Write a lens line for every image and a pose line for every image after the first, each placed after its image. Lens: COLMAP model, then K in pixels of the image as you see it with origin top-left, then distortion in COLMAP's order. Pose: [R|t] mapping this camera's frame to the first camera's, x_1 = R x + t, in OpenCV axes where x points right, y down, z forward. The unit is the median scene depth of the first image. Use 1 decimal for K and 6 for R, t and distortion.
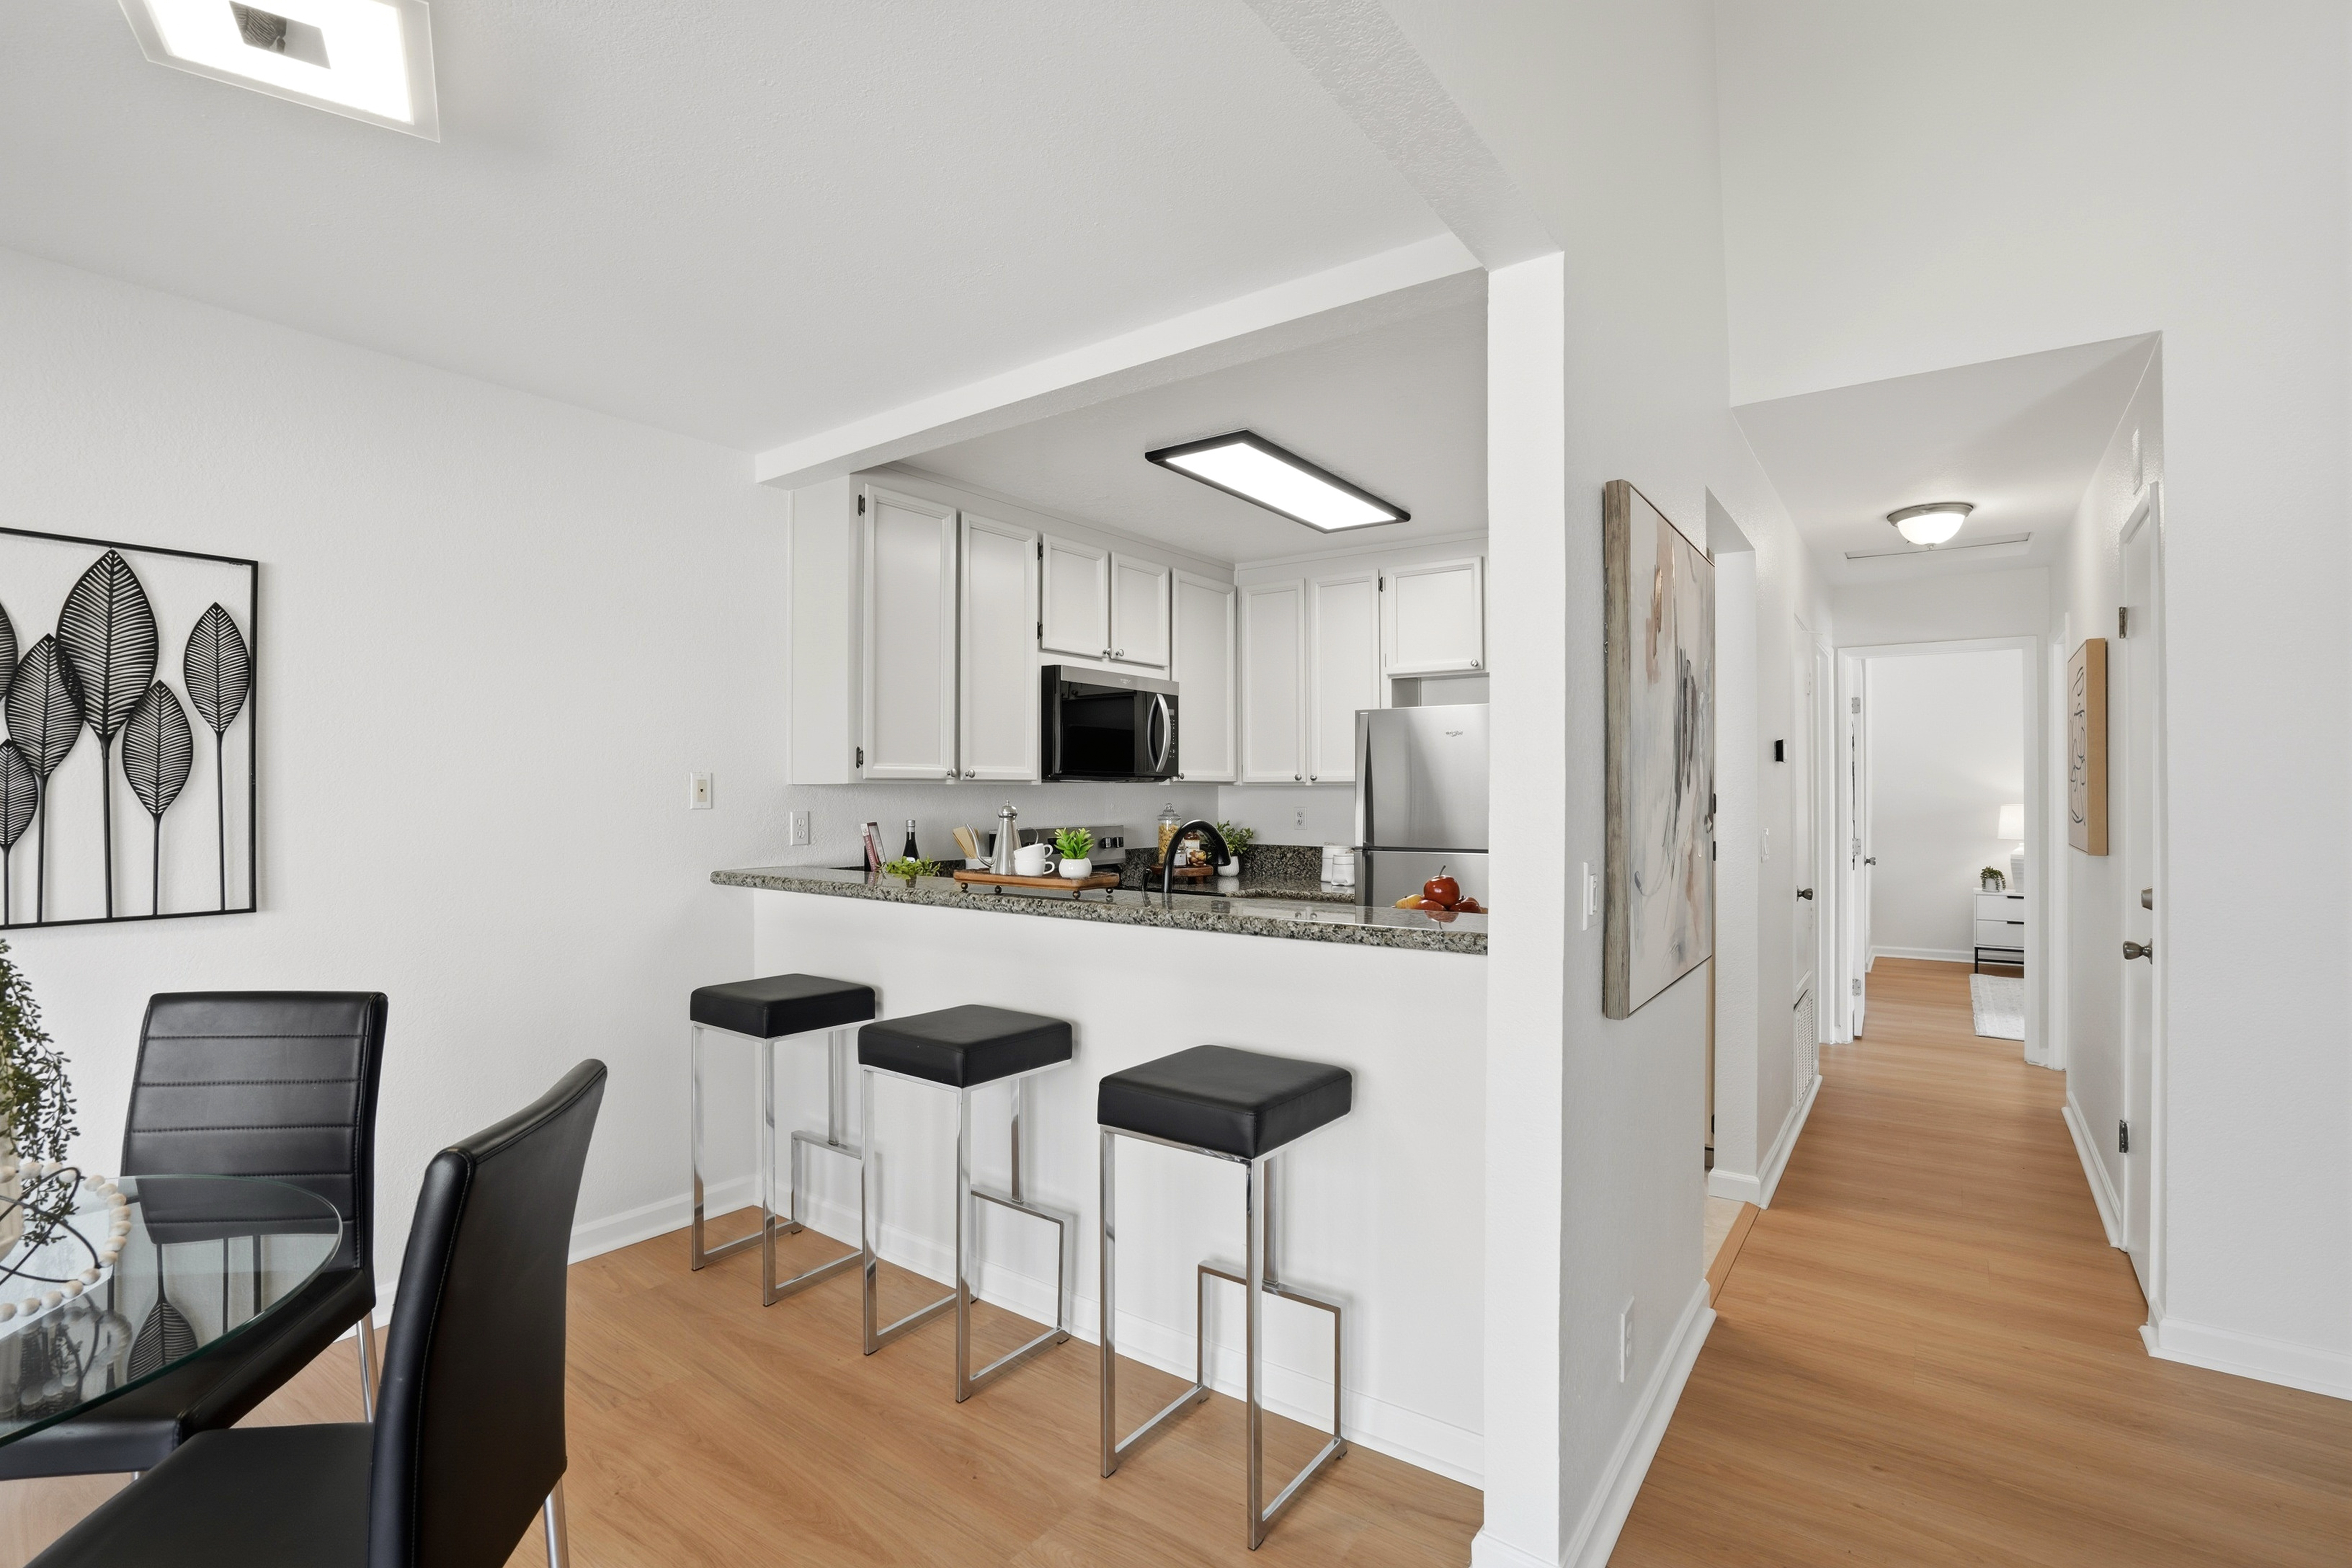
lens RADIAL K [[1081.8, 0, 1179.5], [0, 1081.8, 794.6], [0, 0, 1]] dist [-0.056529, 0.019345]
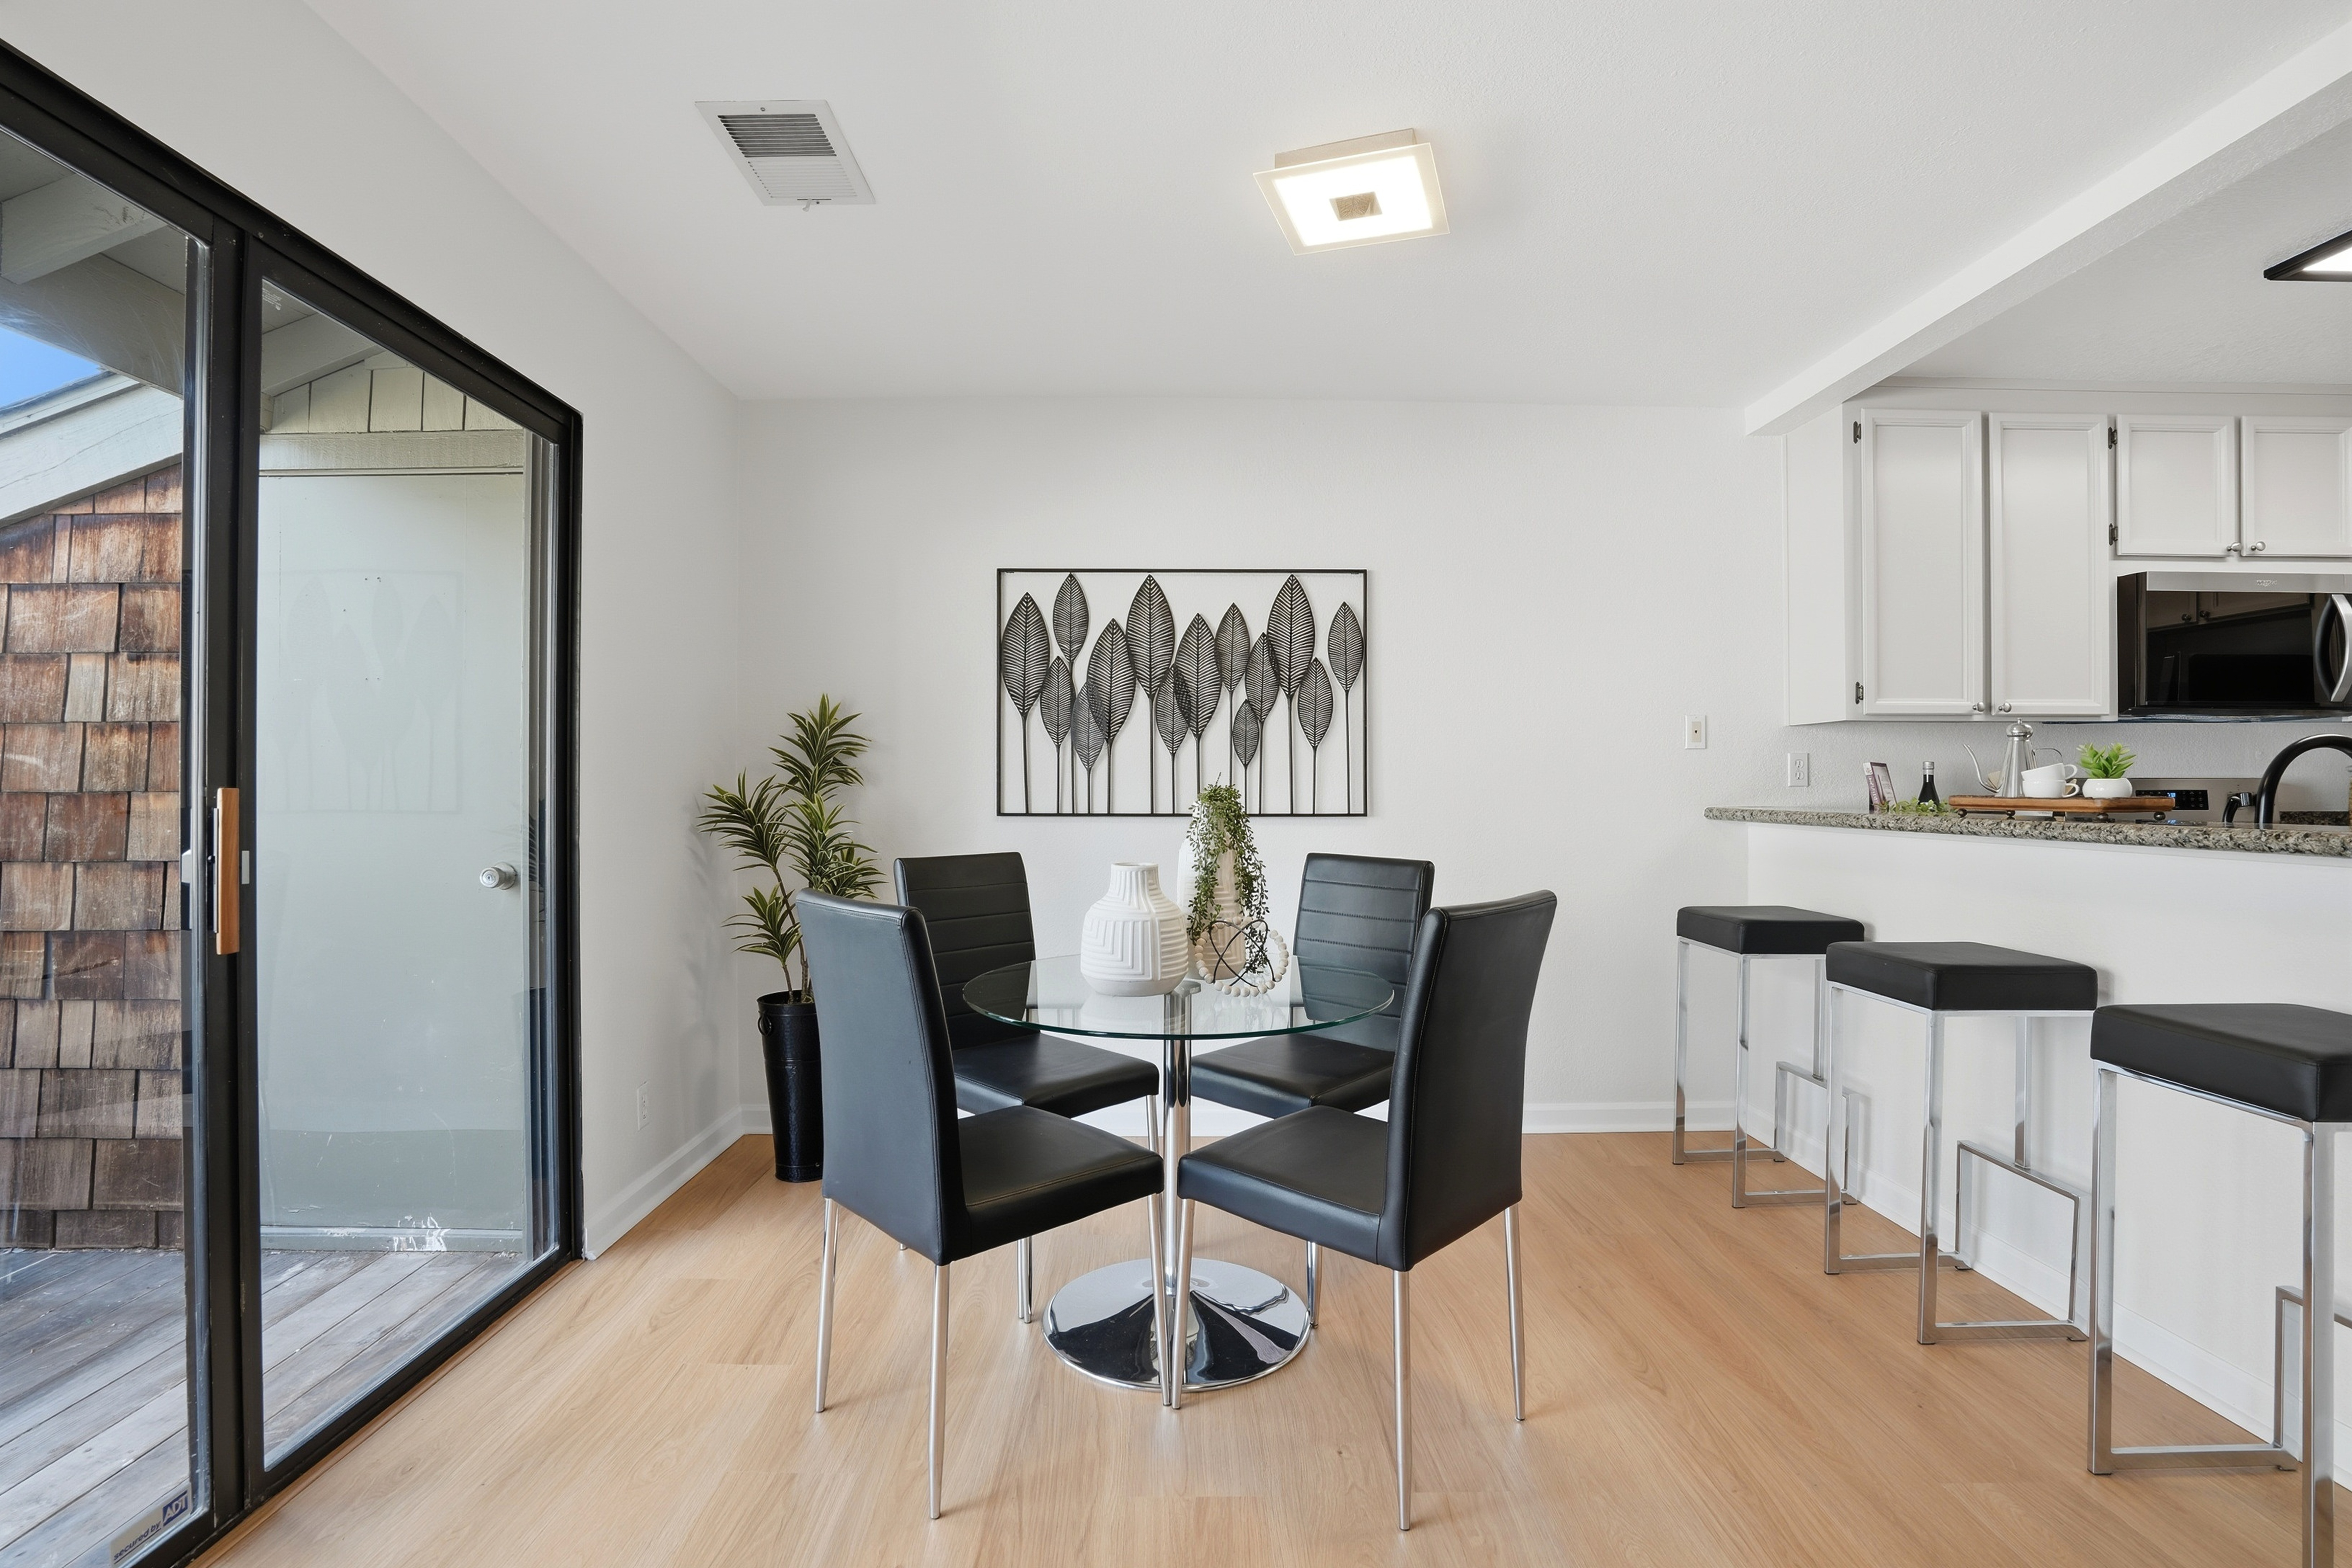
lens RADIAL K [[1081.8, 0, 1169.5], [0, 1081.8, 790.2], [0, 0, 1]] dist [-0.056529, 0.019345]
pose [[0.599969, 0.003277, -0.800016, 0.119390], [-0.002112, 0.999995, 0.002511, 0.066752], [0.800020, 0.000183, 0.599973, -0.087138]]
